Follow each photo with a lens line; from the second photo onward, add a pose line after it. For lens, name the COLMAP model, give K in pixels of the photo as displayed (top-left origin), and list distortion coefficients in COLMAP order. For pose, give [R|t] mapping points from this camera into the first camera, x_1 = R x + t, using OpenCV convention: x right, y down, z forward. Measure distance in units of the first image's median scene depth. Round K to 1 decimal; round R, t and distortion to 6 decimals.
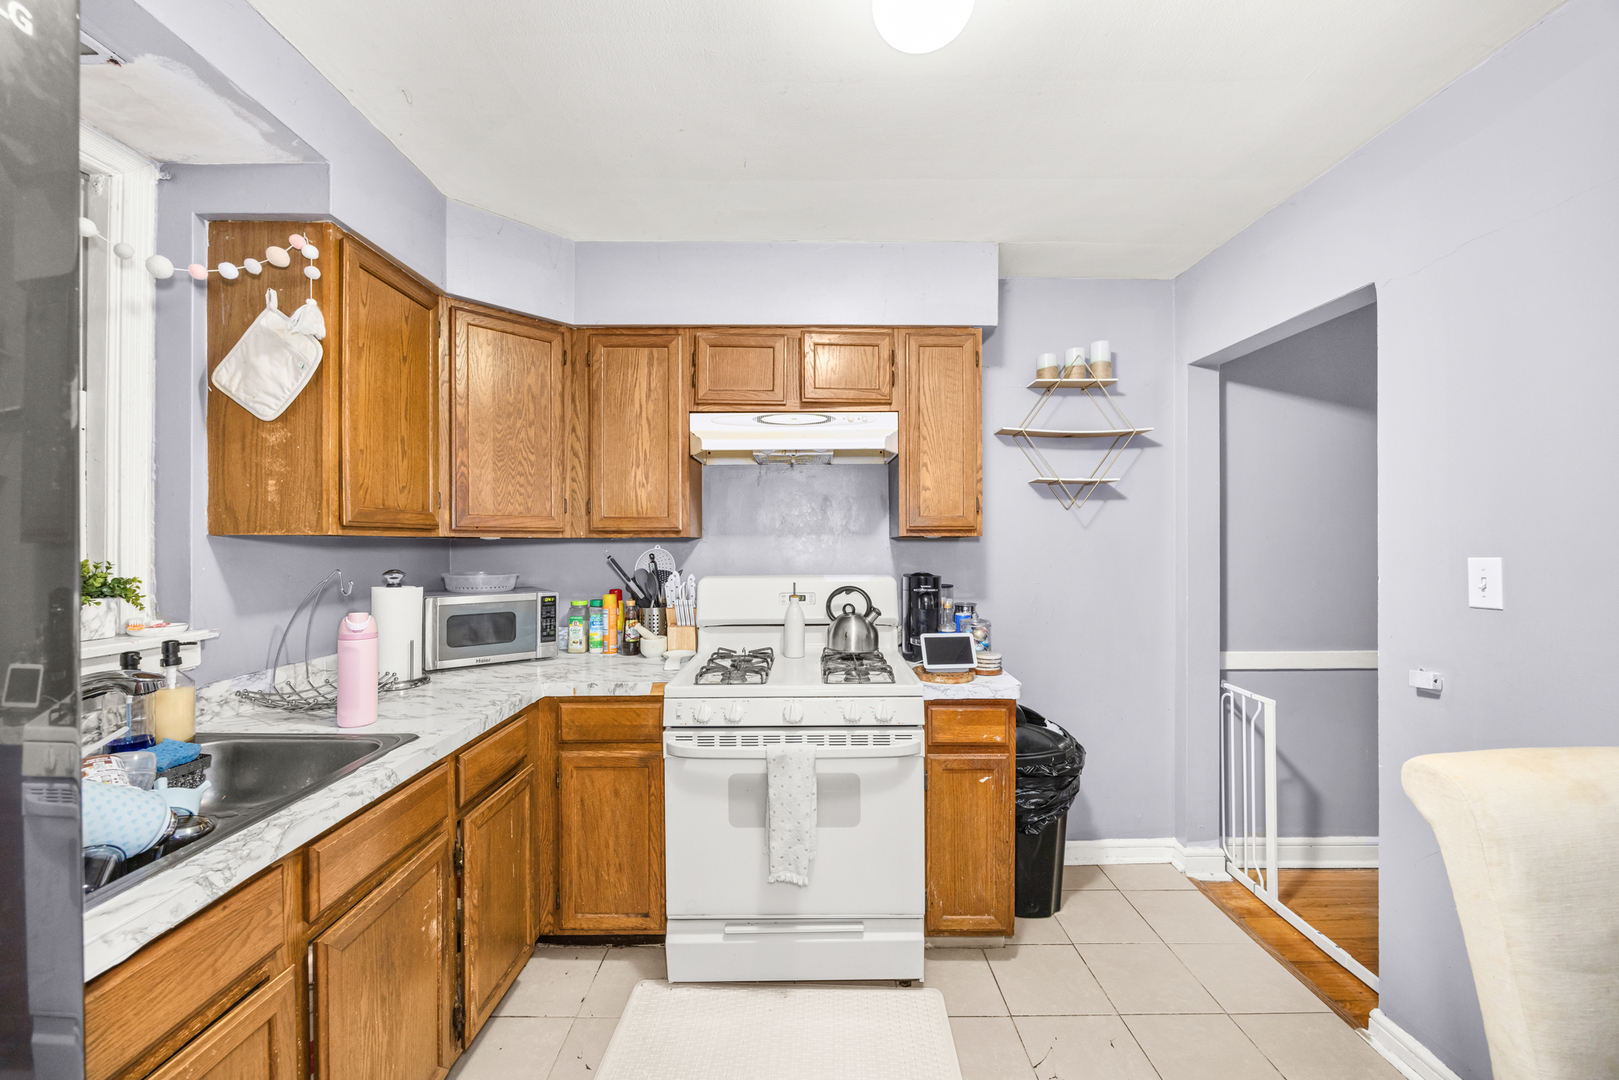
lens RADIAL K [[621.6, 0, 810.7], [0, 621.6, 538.2], [0, 0, 1]] dist [0.000157, 0.000006]
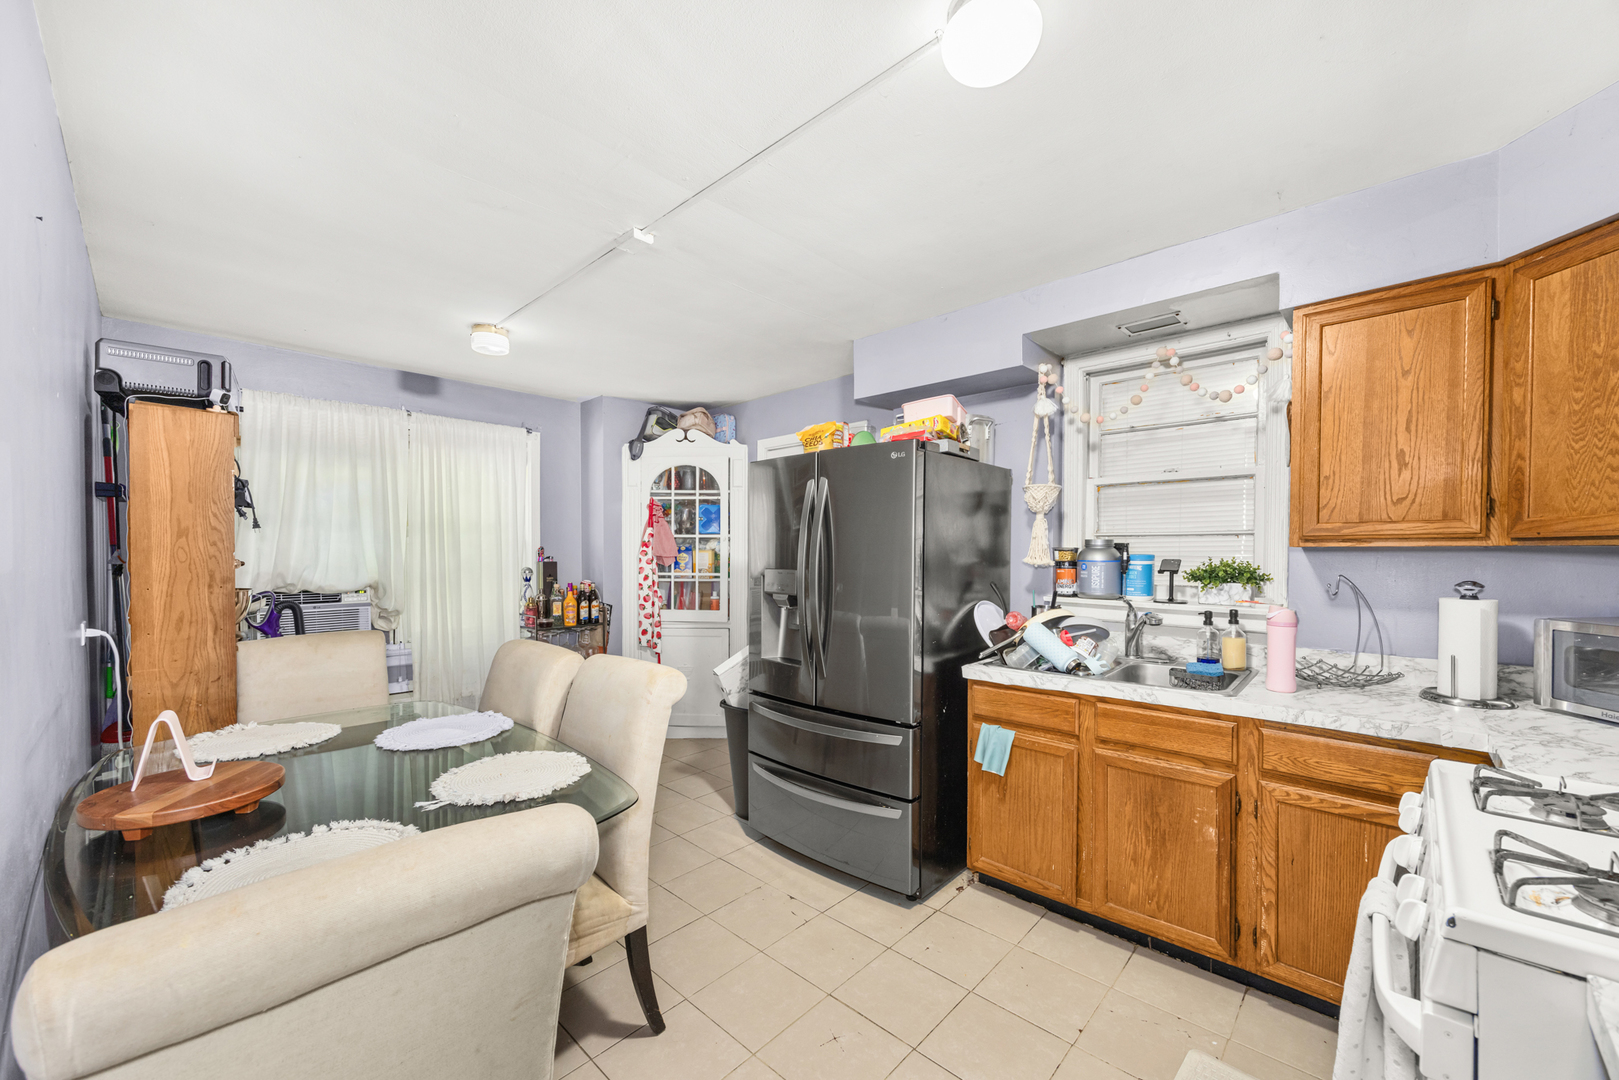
lens RADIAL K [[621.6, 0, 809.7], [0, 621.6, 553.8], [0, 0, 1]] dist [0.000157, 0.000006]
pose [[-0.674866, 0.007658, -0.737901, 0.713714], [0.011352, 0.999936, -0.000005, -0.002344], [0.737853, -0.008380, -0.674909, 0.903116]]
